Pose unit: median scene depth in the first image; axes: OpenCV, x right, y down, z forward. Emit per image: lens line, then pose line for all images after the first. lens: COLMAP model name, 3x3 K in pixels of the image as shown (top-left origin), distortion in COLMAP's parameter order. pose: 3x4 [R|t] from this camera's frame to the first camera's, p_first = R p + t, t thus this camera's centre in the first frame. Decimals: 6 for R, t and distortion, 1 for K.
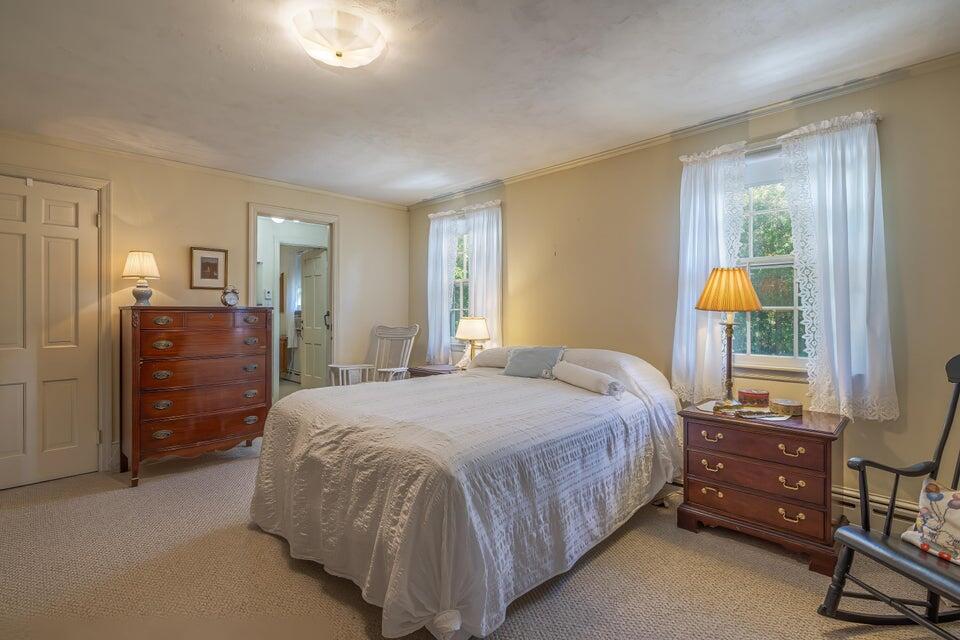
lens RADIAL K [[460.1, 0, 477.1], [0, 460.1, 313.2], [0, 0, 1]] dist [0.002181, -0.000026]
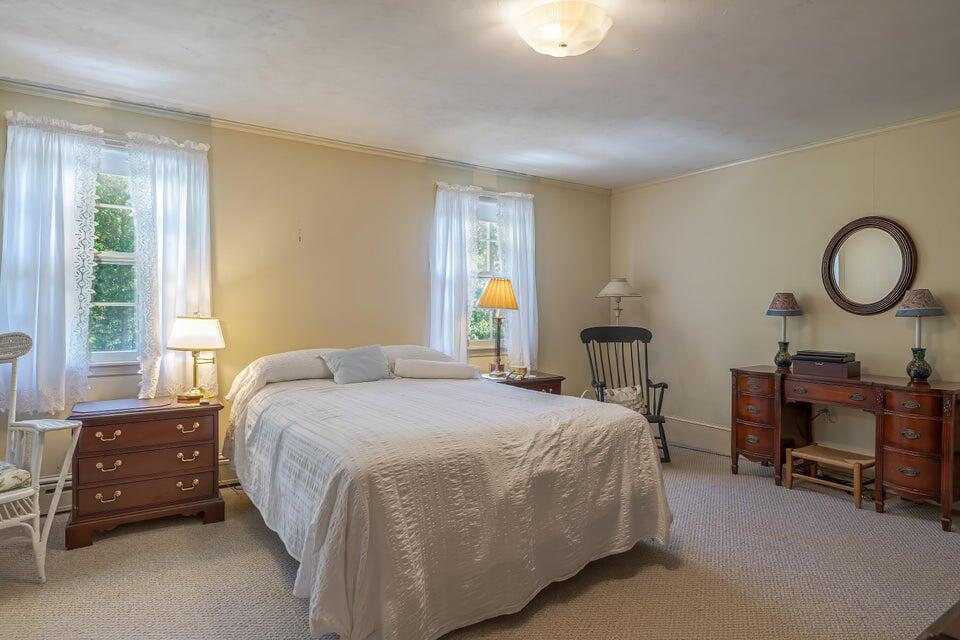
lens RADIAL K [[530.4, 0, 478.2], [0, 530.4, 322.7], [0, 0, 1]] dist [0.028508, 0.002133]
pose [[0.196106, -0.025315, 0.980256, -1.120949], [0.000905, 0.999671, 0.025636, -0.001964], [-0.980582, -0.004141, 0.196064, 0.749977]]
